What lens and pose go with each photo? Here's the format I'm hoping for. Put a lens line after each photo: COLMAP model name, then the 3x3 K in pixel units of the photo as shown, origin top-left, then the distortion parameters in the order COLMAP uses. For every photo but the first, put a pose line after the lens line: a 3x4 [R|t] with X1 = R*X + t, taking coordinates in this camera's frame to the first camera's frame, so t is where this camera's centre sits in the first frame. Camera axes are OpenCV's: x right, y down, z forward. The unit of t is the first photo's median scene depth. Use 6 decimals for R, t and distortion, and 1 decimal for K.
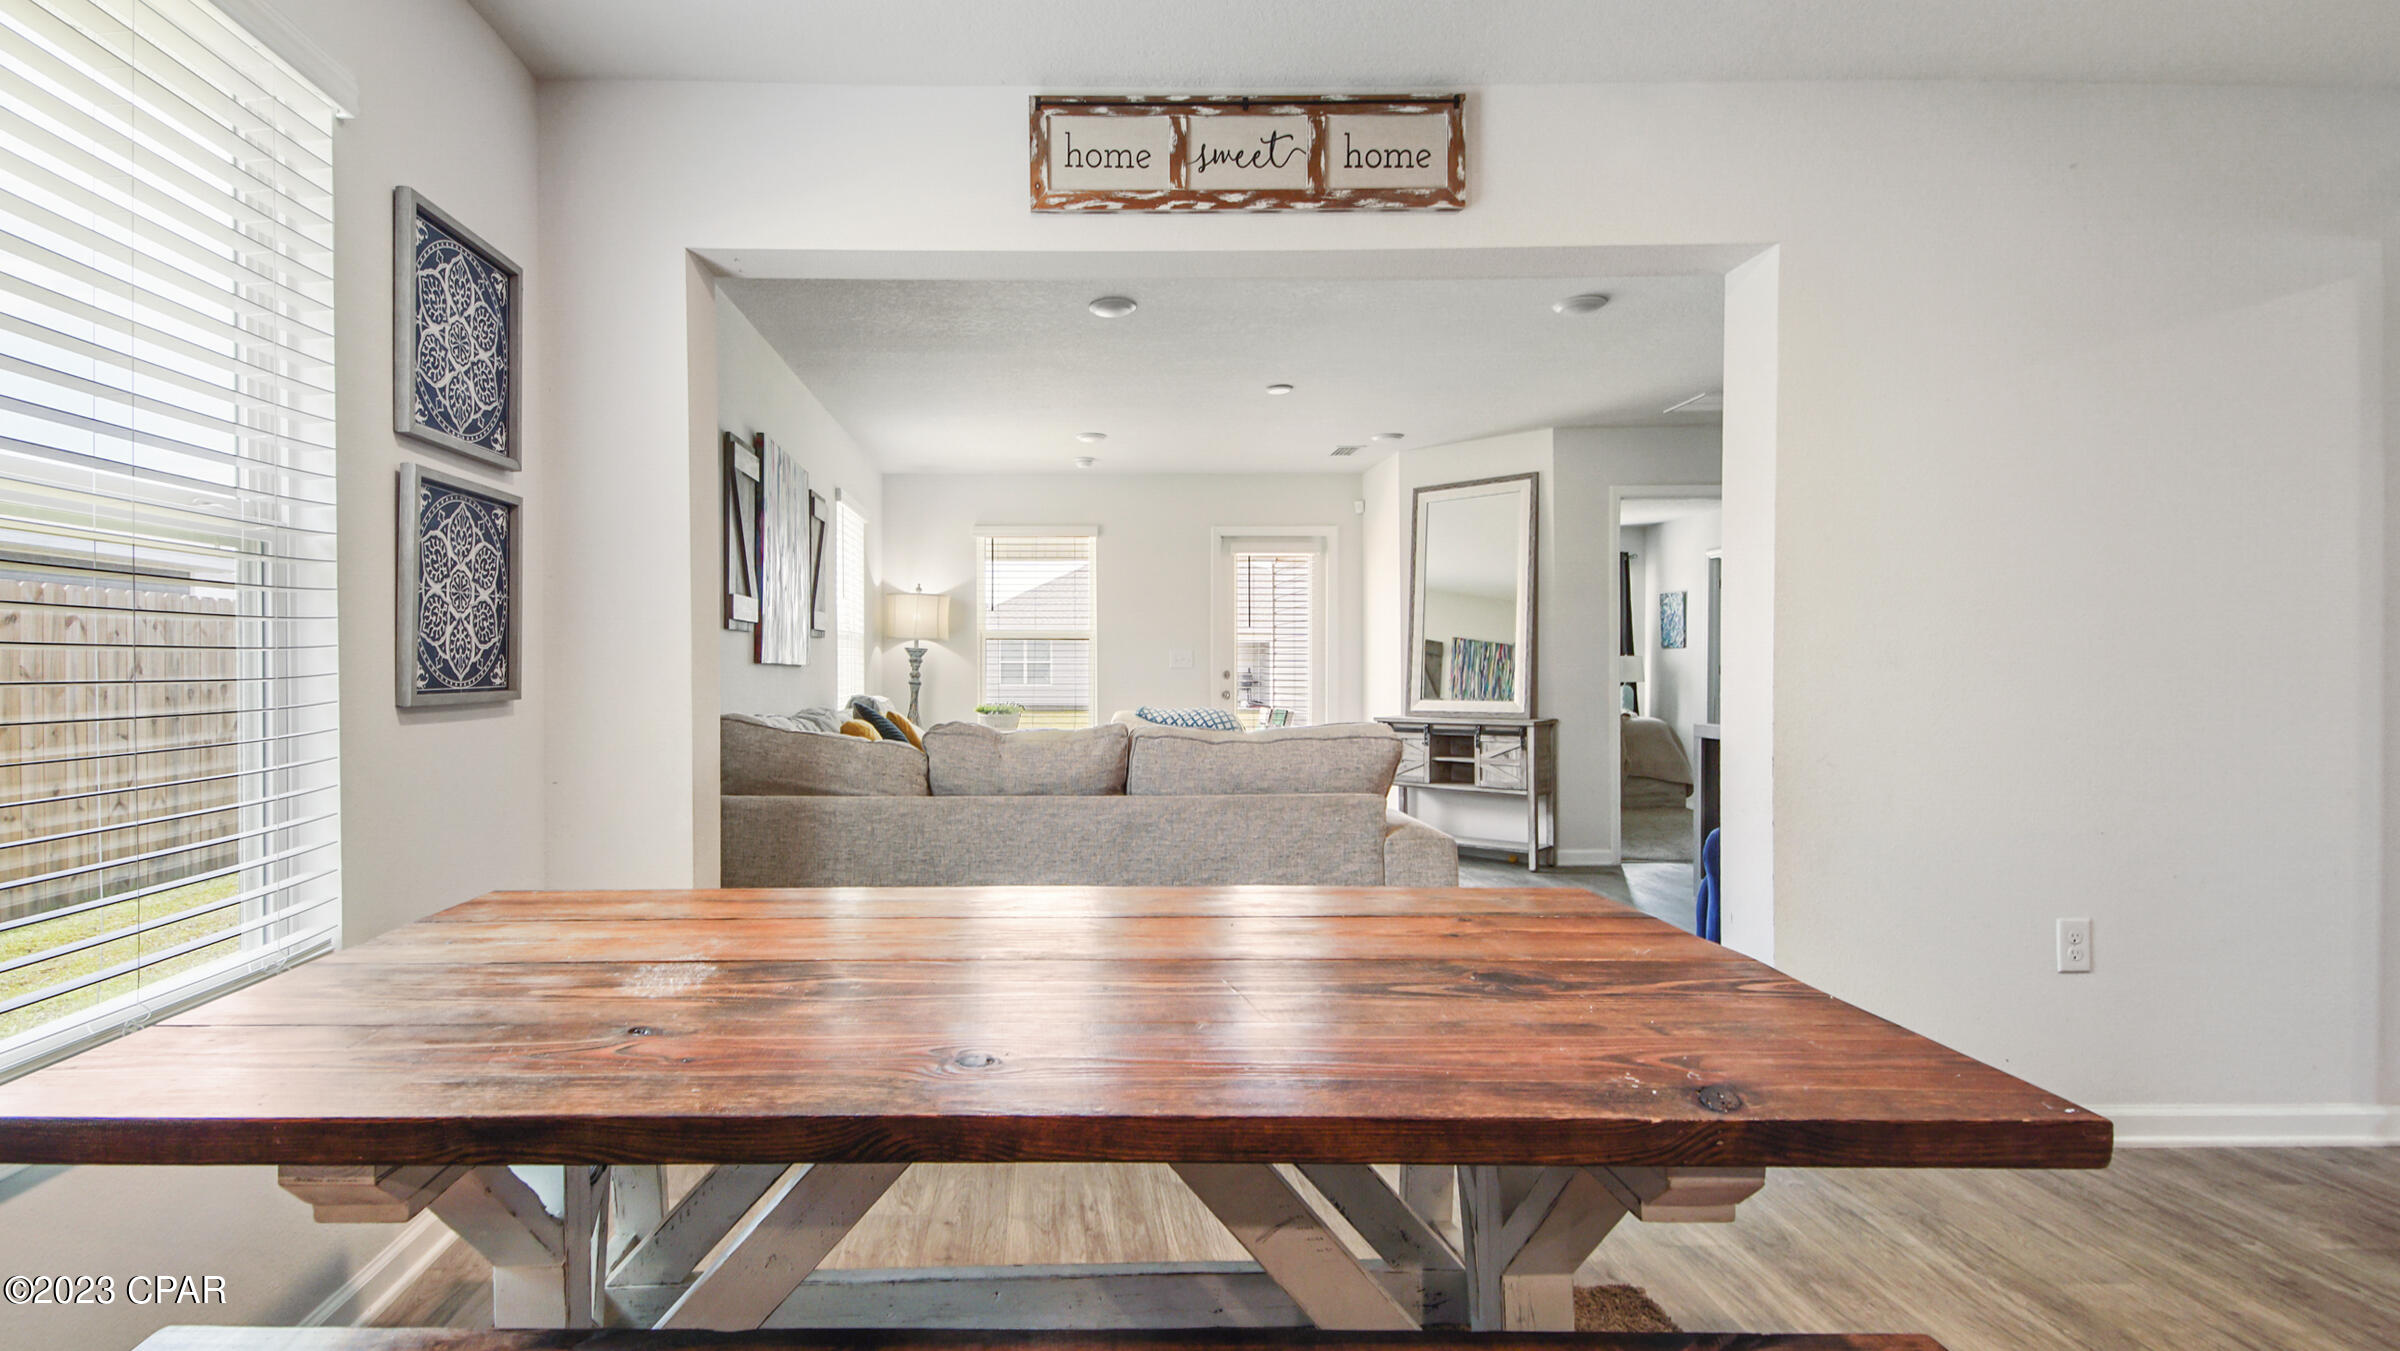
lens RADIAL K [[1178.5, 0, 1016.1], [0, 1178.5, 685.3], [0, 0, 1]] dist [0.055501, -0.028749]
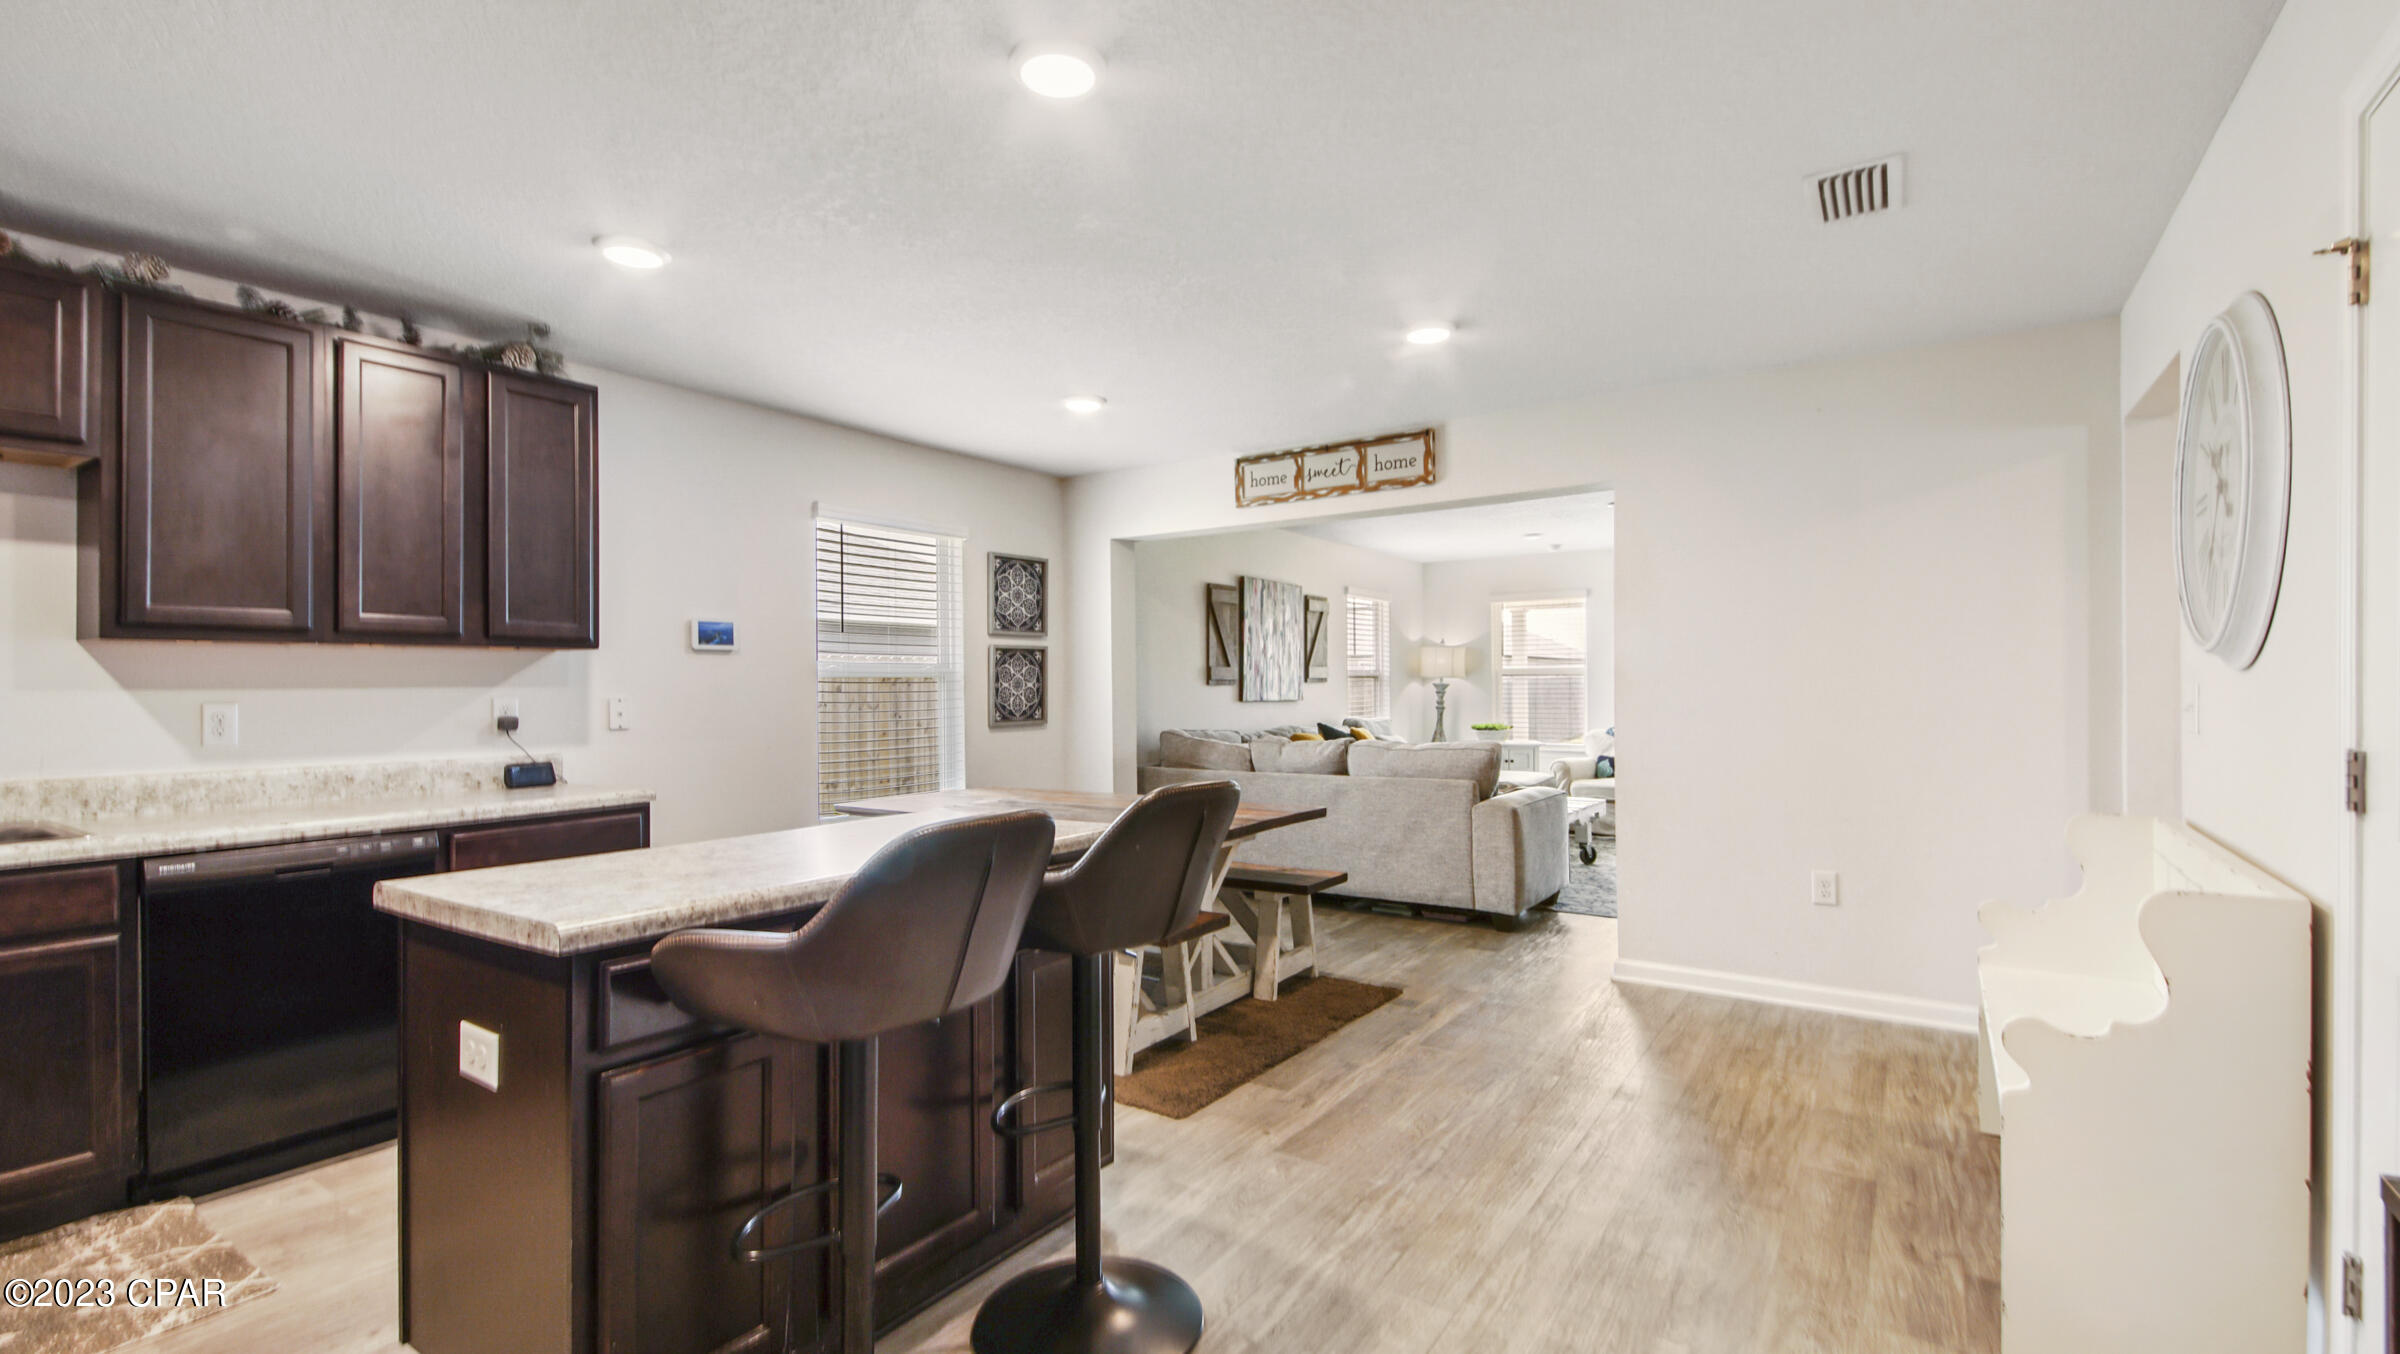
lens RADIAL K [[1081.4, 0, 1203.9], [0, 1081.4, 692.7], [0, 0, 1]] dist [0.034790, -0.022057]
pose [[0.845999, 0.000495, -0.533184, 1.036069], [-0.002084, 0.999995, -0.002379, -0.045592], [0.533181, 0.003124, 0.845996, -0.750922]]
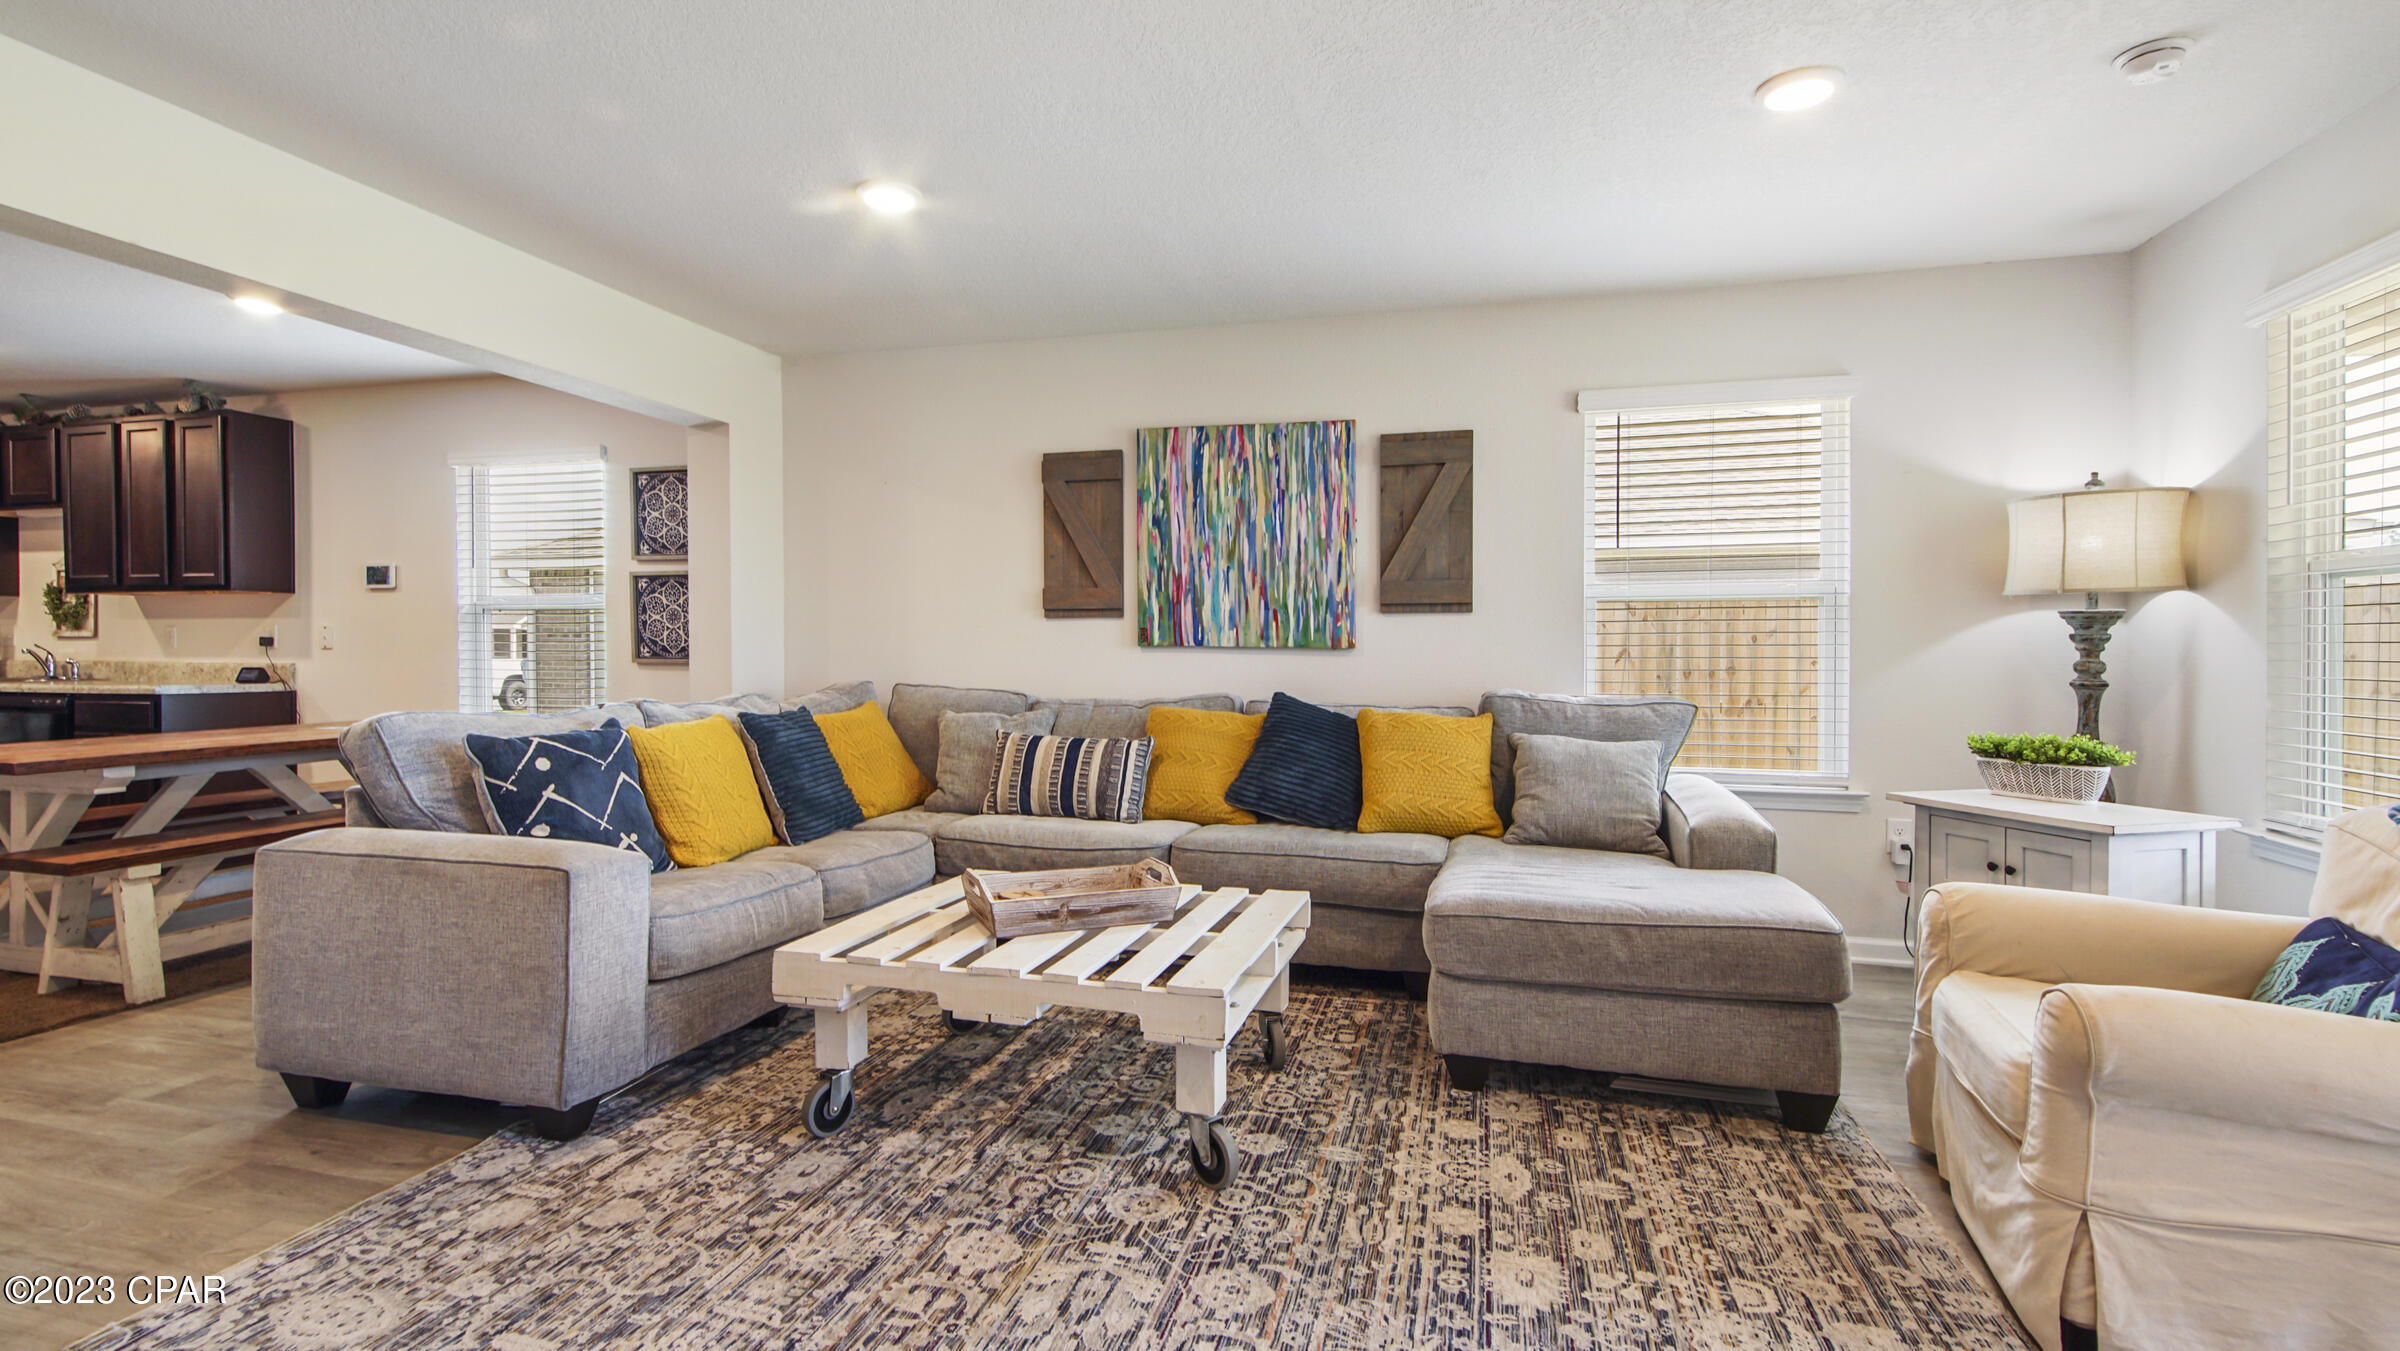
lens RADIAL K [[957.1, 0, 1200.0], [0, 957.1, 675.5], [0, 0, 1]] dist [0.018796, -0.012573]
pose [[-0.207965, 0.023404, -0.977856, 1.017204], [-0.018582, 0.999439, 0.027872, -0.027897], [0.977960, 0.023967, -0.207413, 2.039916]]
